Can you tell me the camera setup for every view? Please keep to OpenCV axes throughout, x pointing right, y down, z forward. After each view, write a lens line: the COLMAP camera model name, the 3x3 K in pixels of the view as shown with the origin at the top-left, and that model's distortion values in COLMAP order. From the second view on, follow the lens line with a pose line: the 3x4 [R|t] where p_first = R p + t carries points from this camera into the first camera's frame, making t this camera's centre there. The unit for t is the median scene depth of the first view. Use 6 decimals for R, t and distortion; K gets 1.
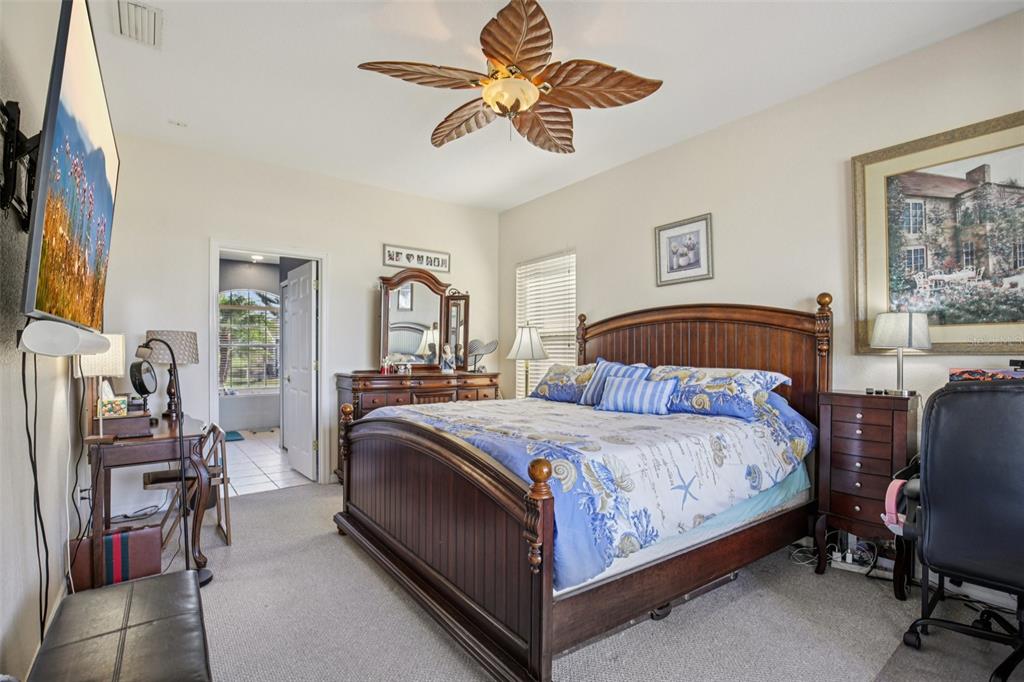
lens RADIAL K [[474.3, 0, 506.7], [0, 474.3, 349.7], [0, 0, 1]] dist [-0.027031, 0.002365]
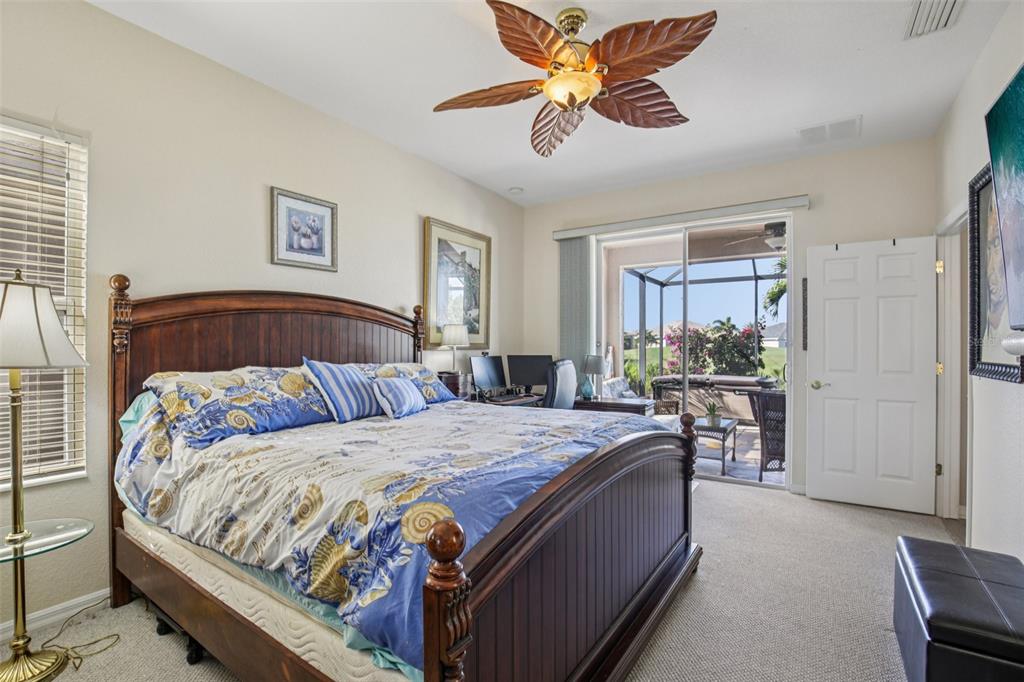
lens RADIAL K [[474.3, 0, 509.8], [0, 474.3, 342.7], [0, 0, 1]] dist [-0.027031, 0.002365]
pose [[-0.338692, 0.014602, 0.940784, -0.570207], [0.002181, 0.999889, -0.014735, 0.008228], [-0.940895, -0.002939, -0.338686, 0.955948]]
